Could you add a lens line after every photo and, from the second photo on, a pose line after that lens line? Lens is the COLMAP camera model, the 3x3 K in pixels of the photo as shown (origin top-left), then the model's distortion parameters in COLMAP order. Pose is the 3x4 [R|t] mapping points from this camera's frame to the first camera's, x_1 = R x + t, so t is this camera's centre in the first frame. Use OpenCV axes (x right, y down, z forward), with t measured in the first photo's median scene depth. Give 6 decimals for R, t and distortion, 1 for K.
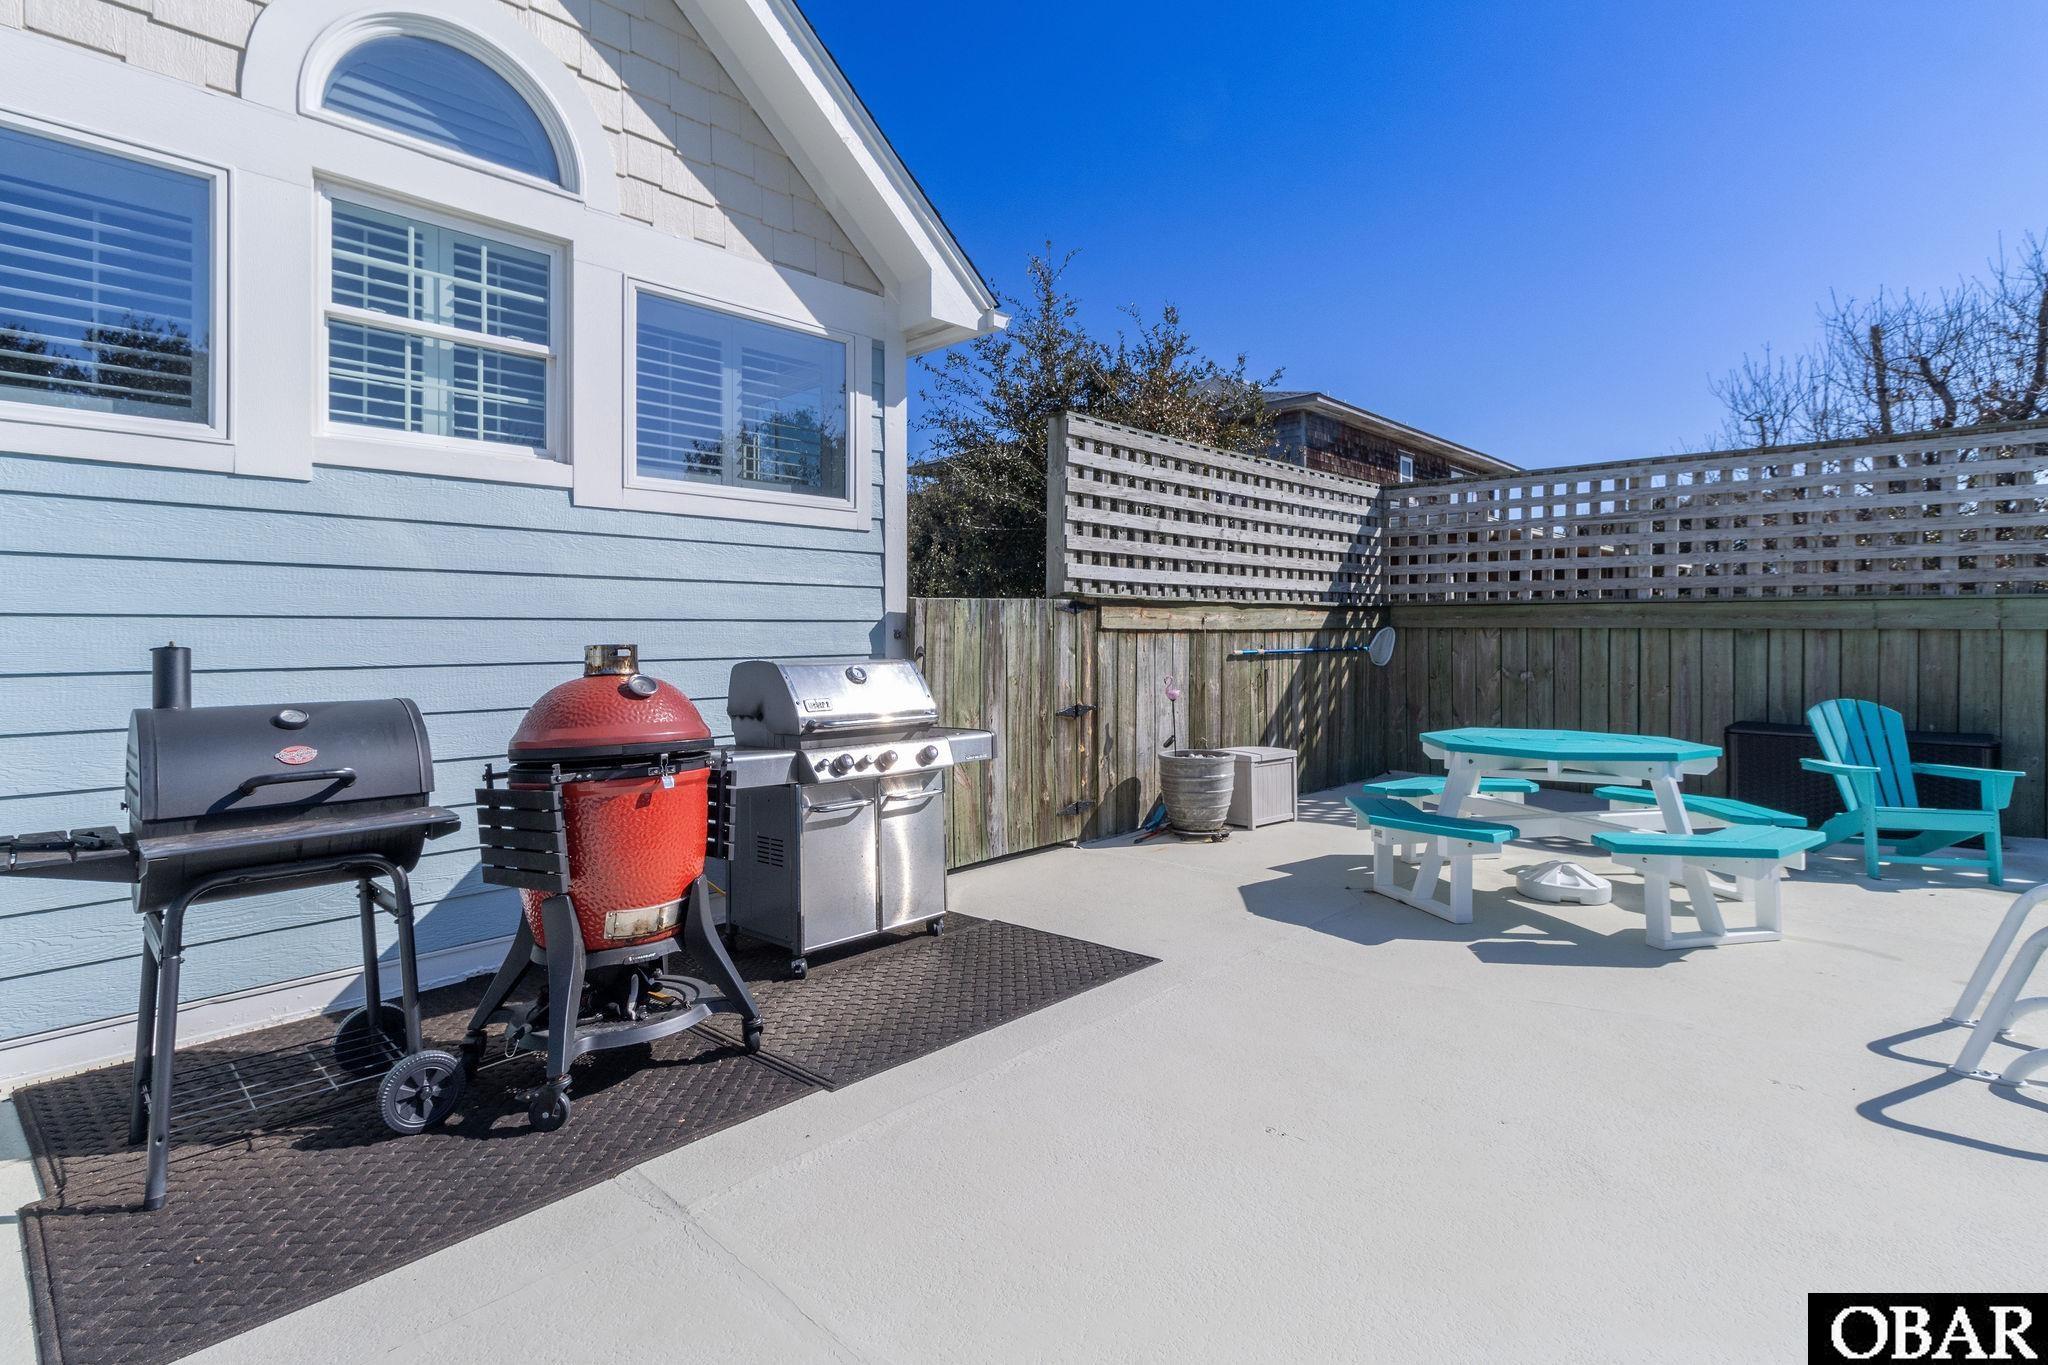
lens RADIAL K [[973.2, 0, 1028.3], [0, 973.2, 635.4], [0, 0, 1]] dist [-0.010365, -0.000073]
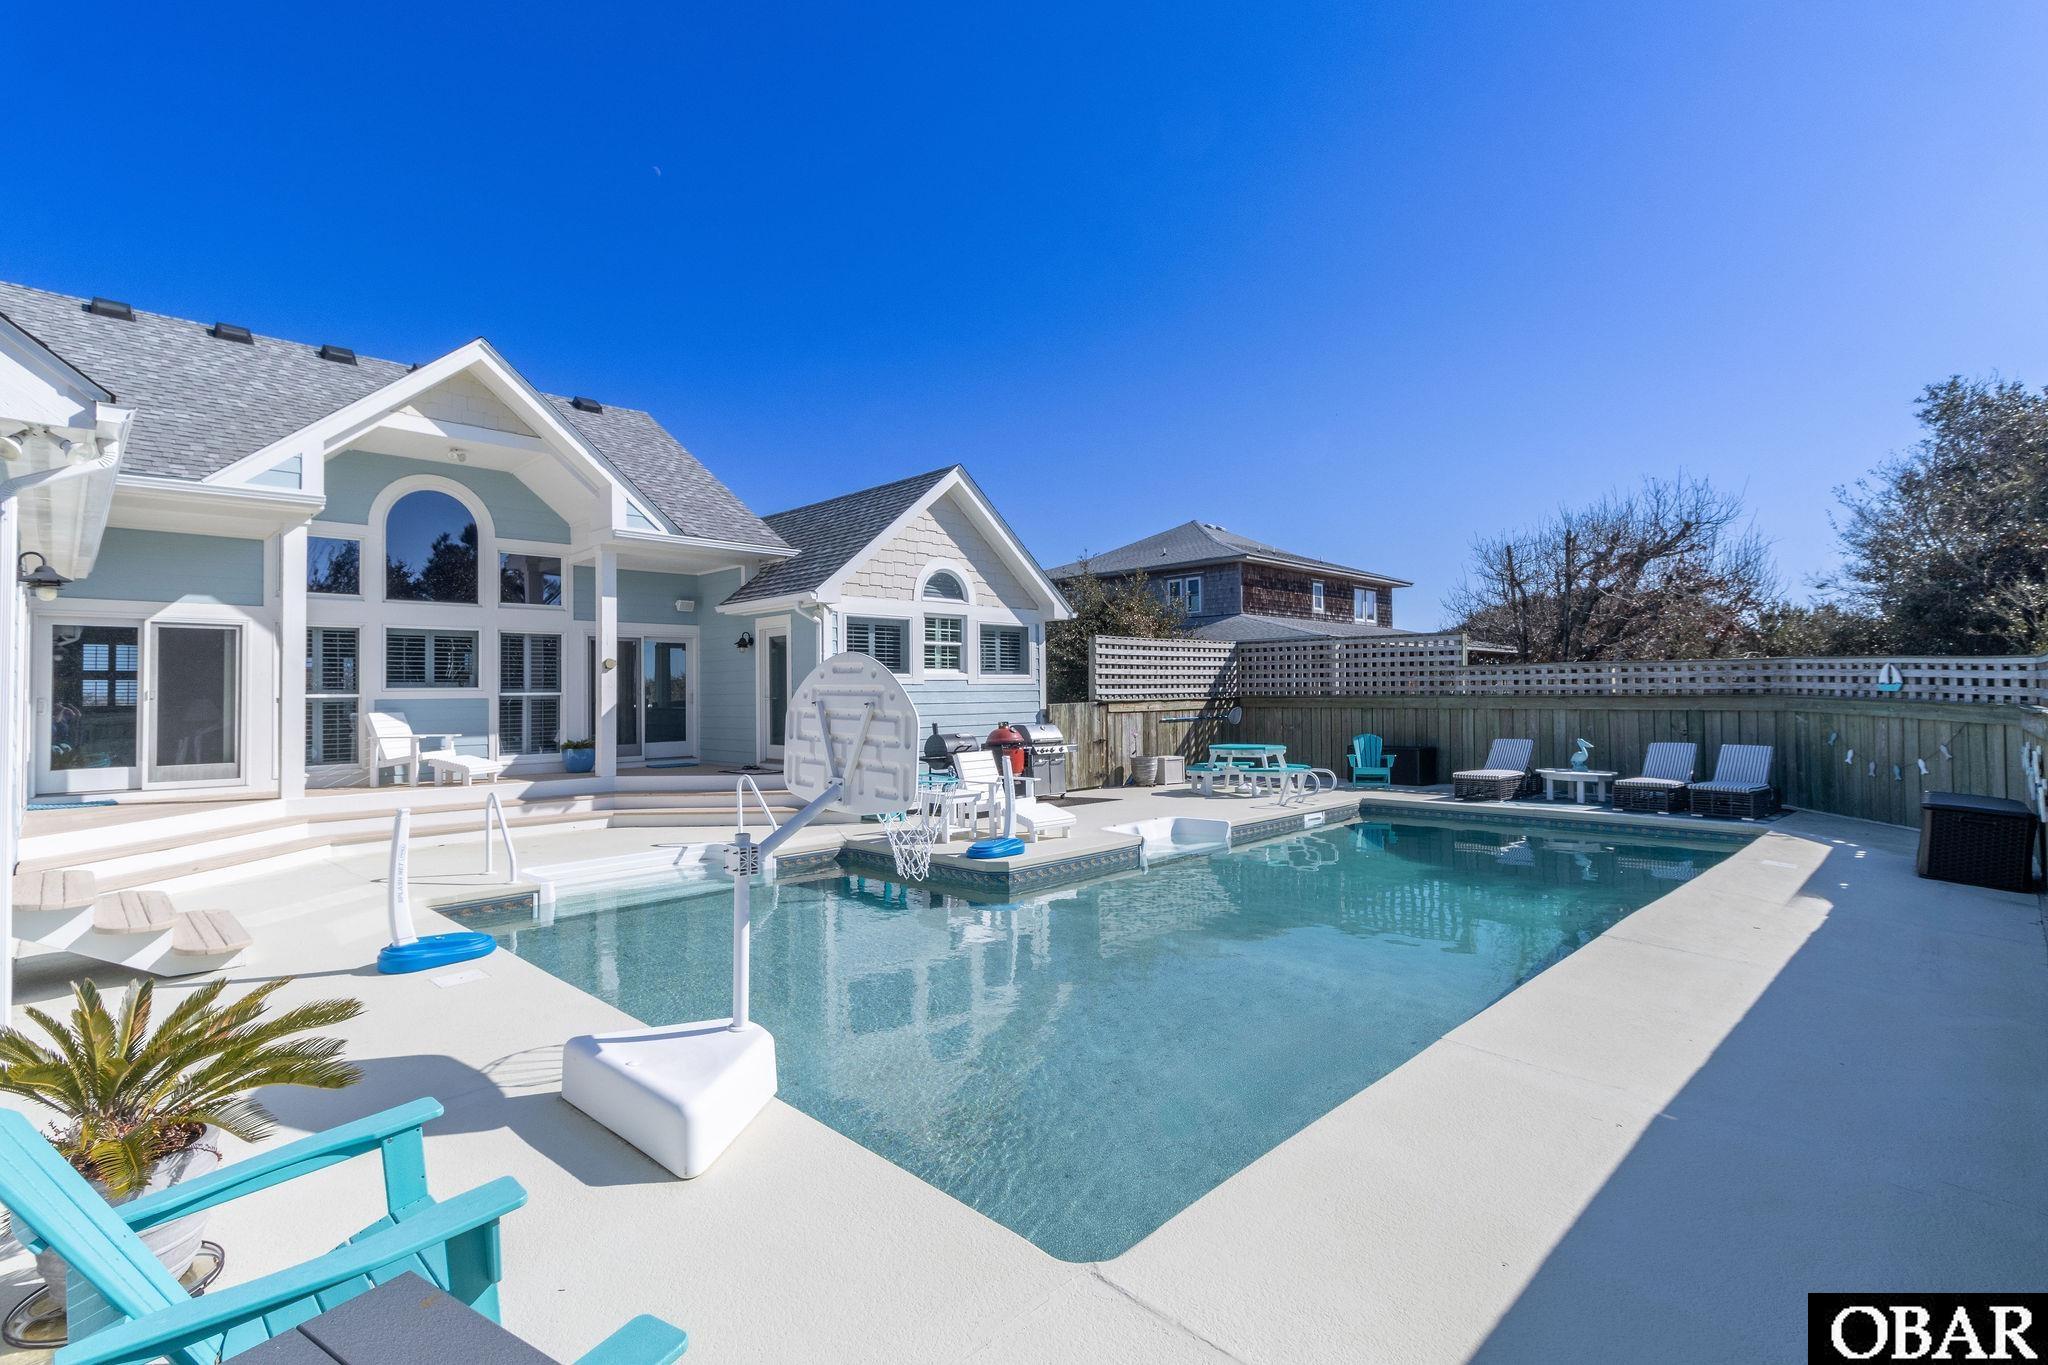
lens RADIAL K [[973.2, 0, 1026.5], [0, 973.2, 681.2], [0, 0, 1]] dist [-0.010365, -0.000073]
pose [[0.999741, -0.011730, -0.019498, -0.103659], [0.011403, 0.999794, -0.016799, -0.049898], [0.019691, 0.016573, 0.999669, -1.760824]]
